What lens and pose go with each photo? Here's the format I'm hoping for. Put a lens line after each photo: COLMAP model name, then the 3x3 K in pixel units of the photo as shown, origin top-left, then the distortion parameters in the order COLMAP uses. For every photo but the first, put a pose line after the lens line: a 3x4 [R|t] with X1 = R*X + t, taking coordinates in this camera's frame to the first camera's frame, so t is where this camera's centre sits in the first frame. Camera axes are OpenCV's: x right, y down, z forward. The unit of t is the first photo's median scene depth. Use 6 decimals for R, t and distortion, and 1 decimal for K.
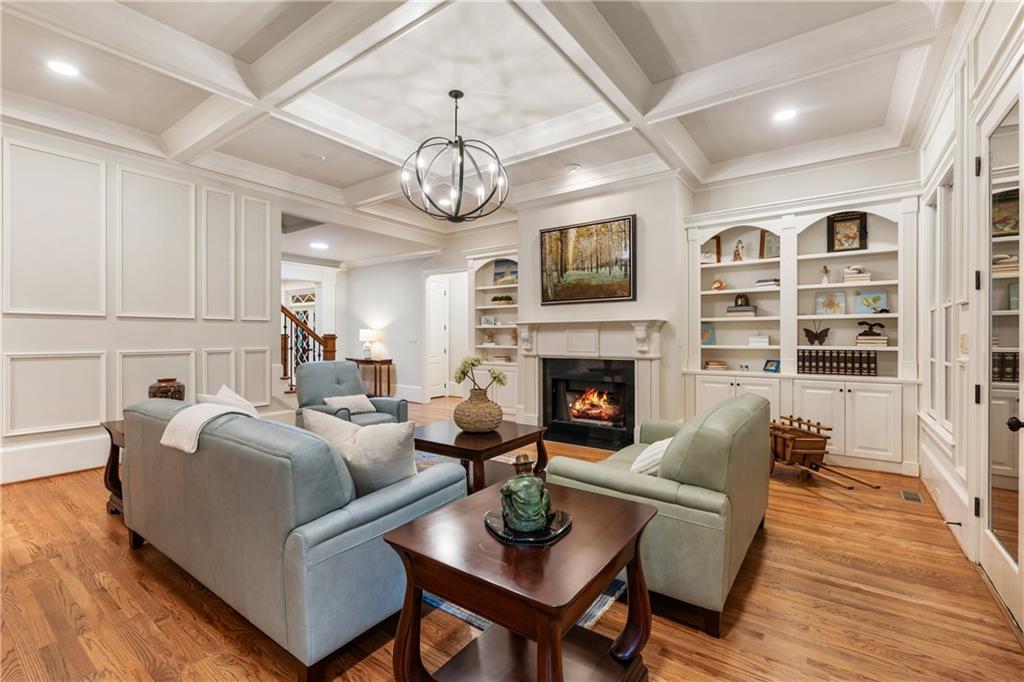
lens RADIAL K [[461.9, 0, 509.1], [0, 461.9, 343.9], [0, 0, 1]] dist [-0.001912, -0.000192]
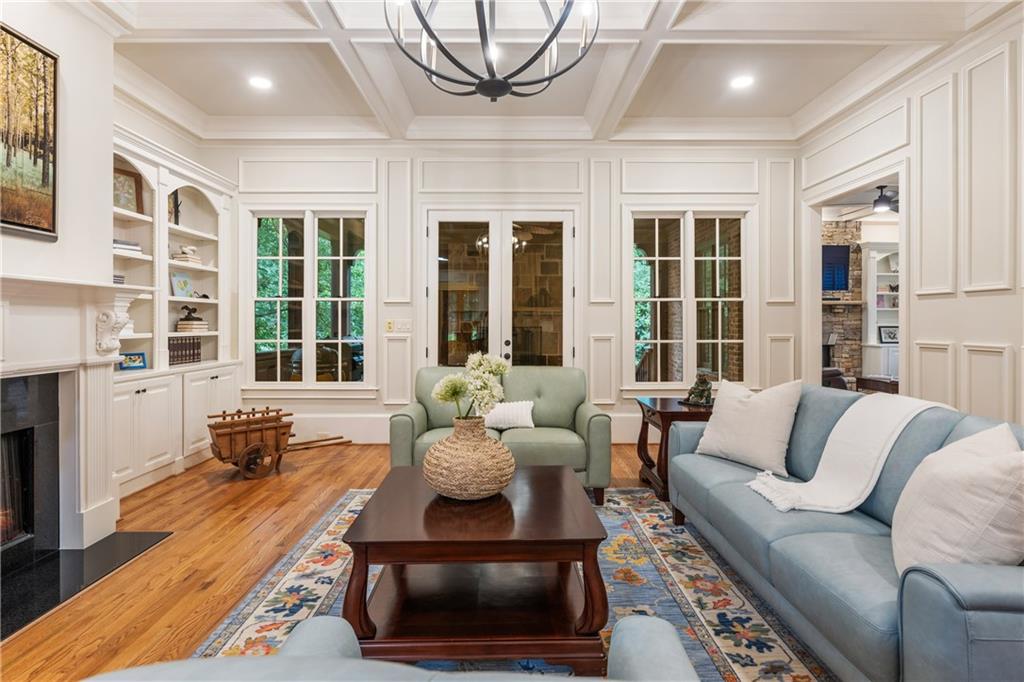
lens RADIAL K [[520.5, 0, 512.0], [0, 520.5, 341.0], [0, 0, 1]] dist [-0.000272, -0.000053]
pose [[-0.608657, -0.027050, 0.792972, -0.490884], [0.008452, 0.999141, 0.040570, -0.013827], [-0.793388, 0.031395, -0.607906, 1.114448]]
